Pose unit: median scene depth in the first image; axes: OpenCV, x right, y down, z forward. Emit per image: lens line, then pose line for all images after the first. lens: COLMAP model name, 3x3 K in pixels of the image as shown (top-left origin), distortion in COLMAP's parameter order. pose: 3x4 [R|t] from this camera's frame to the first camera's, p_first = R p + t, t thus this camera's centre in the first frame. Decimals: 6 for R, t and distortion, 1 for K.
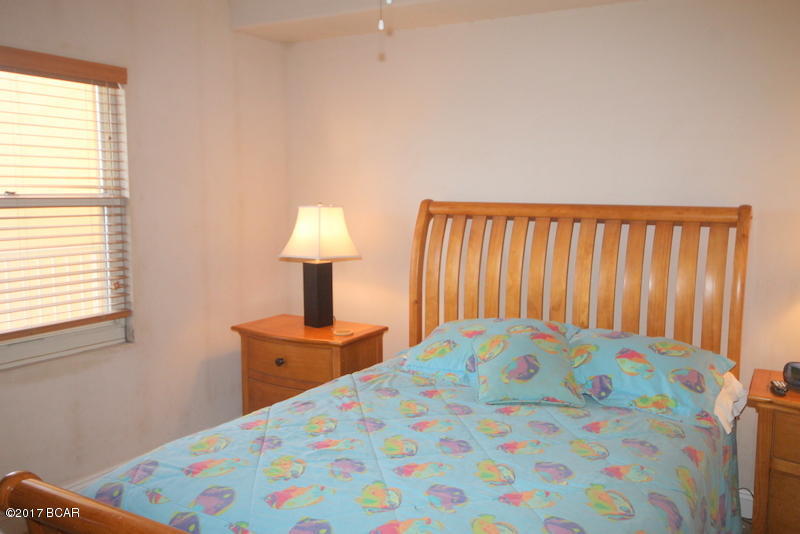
lens RADIAL K [[700.3, 0, 407.3], [0, 700.3, 270.1], [0, 0, 1]] dist [0.011507, 0.034014]
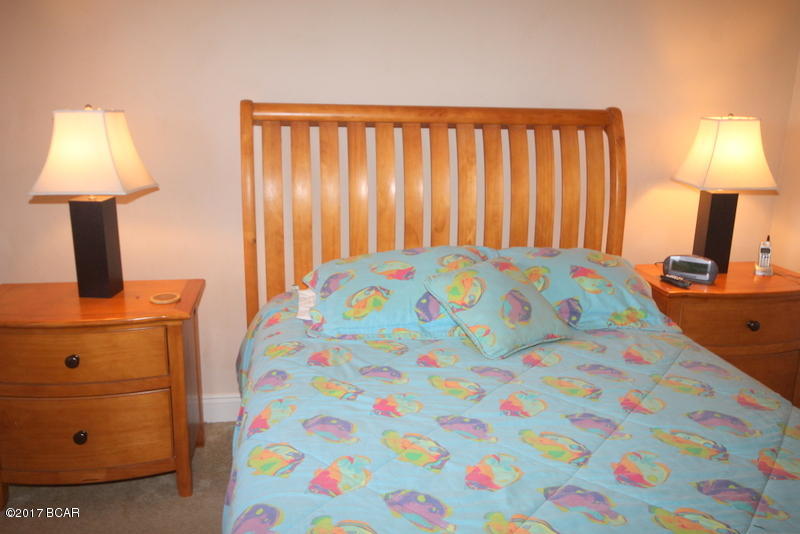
lens RADIAL K [[700.3, 0, 401.3], [0, 700.3, 269.6], [0, 0, 1]] dist [0.011507, 0.034014]
pose [[0.772790, -0.150586, 0.616538, -0.367966], [0.062500, 0.984779, 0.162188, -0.040285], [-0.631576, -0.086803, 0.770439, 0.357474]]
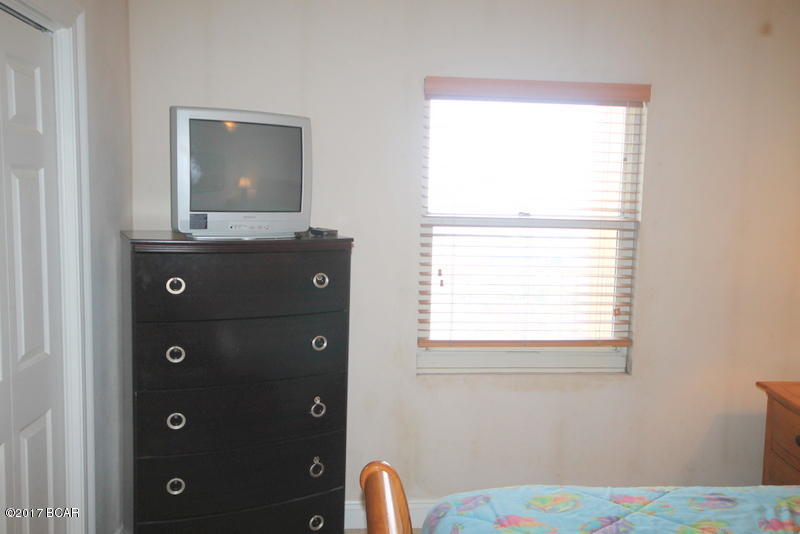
lens RADIAL K [[700.3, 0, 408.0], [0, 700.3, 266.5], [0, 0, 1]] dist [0.011507, 0.034014]
pose [[0.583875, 0.084140, -0.807472, 0.190645], [-0.116234, 0.993032, 0.019428, -0.025688], [0.803480, 0.082512, 0.589586, 0.202518]]
